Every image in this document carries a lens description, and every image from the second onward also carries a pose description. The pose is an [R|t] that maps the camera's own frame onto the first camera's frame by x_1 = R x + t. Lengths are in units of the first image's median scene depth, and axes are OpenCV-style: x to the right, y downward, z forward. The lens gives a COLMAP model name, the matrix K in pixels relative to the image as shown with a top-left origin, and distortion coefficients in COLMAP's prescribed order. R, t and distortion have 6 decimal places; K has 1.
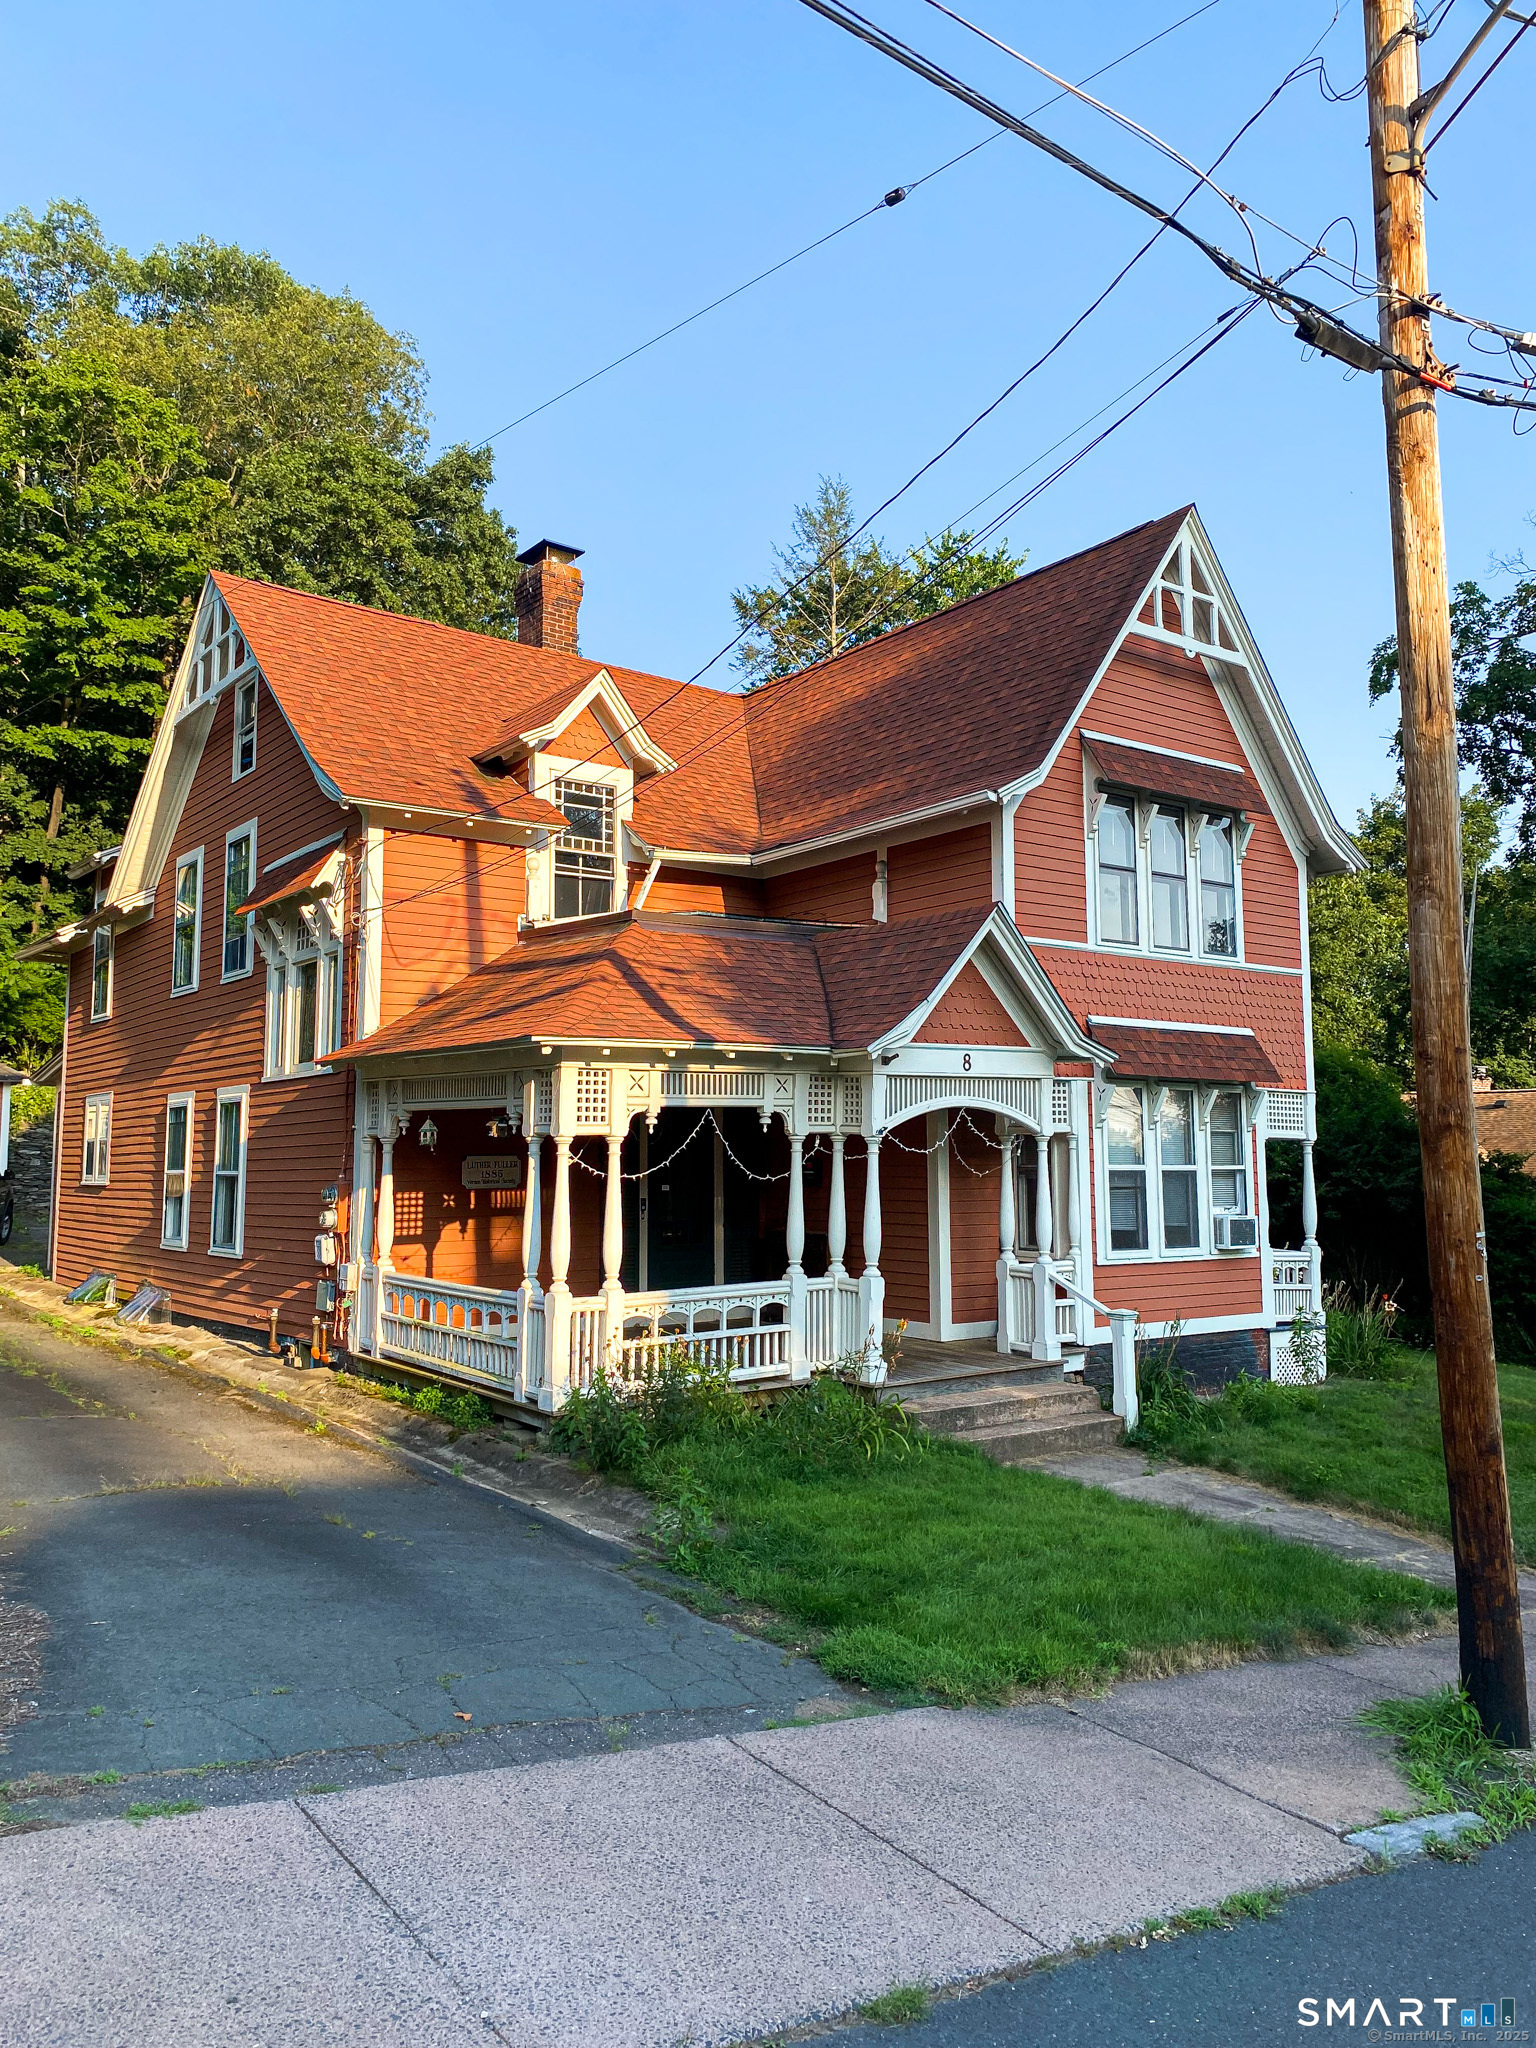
lens RADIAL K [[1553.6, 0, 770.6], [0, 1553.6, 1021.8], [0, 0, 1]] dist [0.028027, -0.004779]
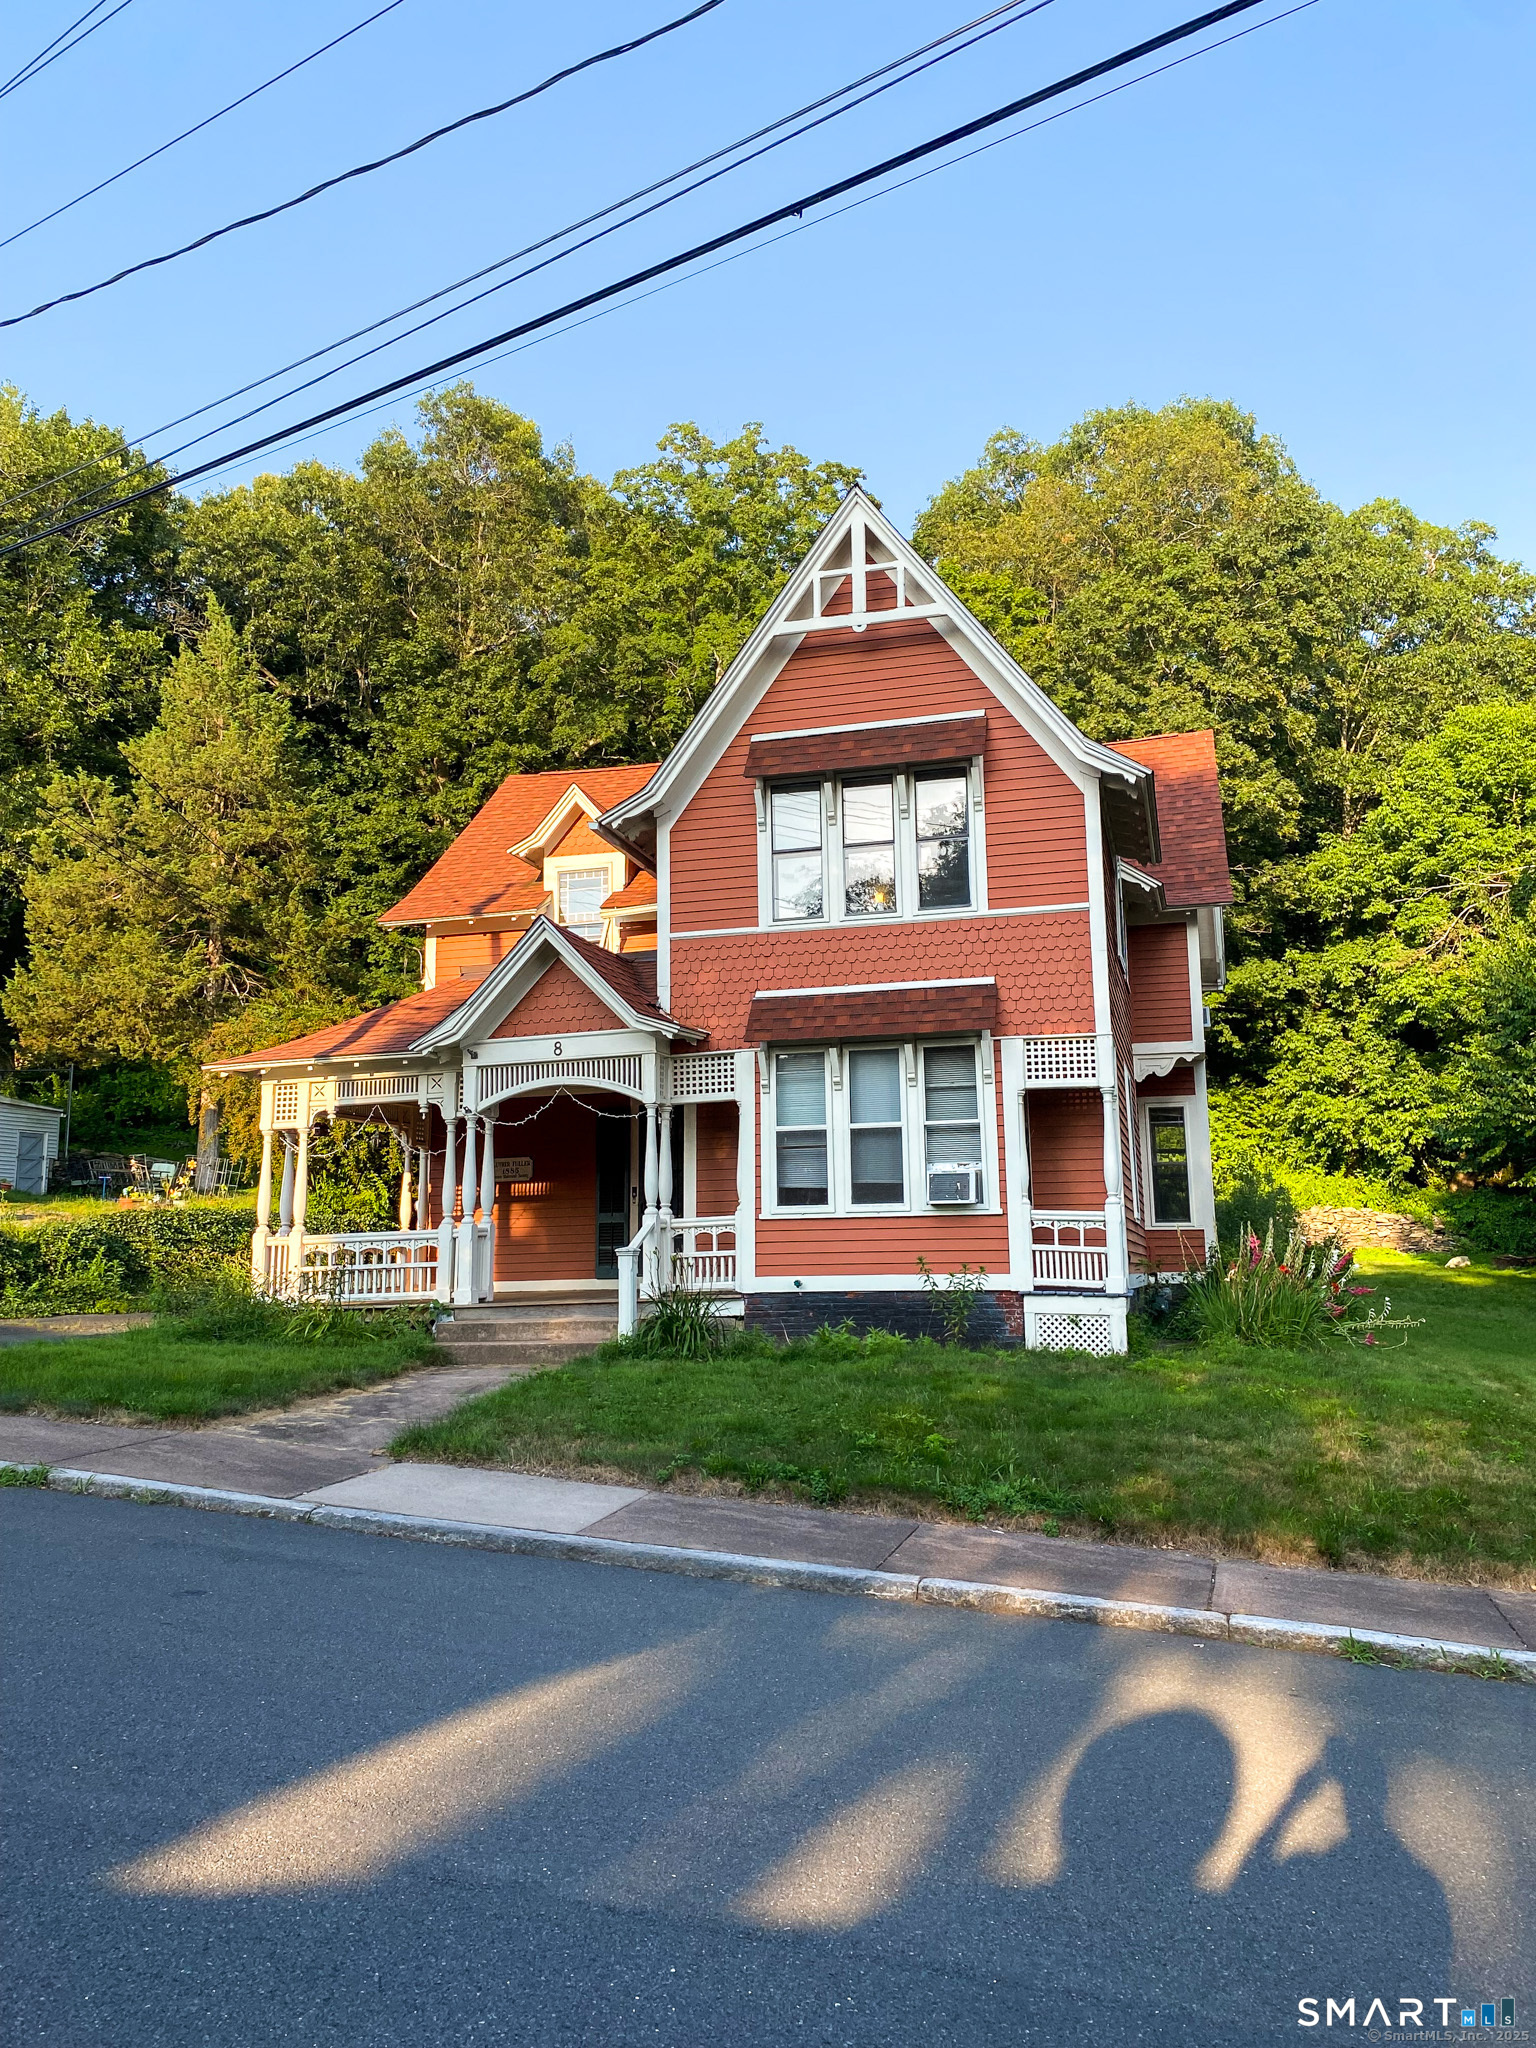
lens RADIAL K [[1553.6, 0, 775.7], [0, 1553.6, 1017.1], [0, 0, 1]] dist [0.028027, -0.004779]
pose [[0.626308, -0.135675, -0.767679, 1.031800], [0.089352, 0.990743, -0.102200, 0.124164], [0.774438, -0.004585, 0.632633, 0.317992]]
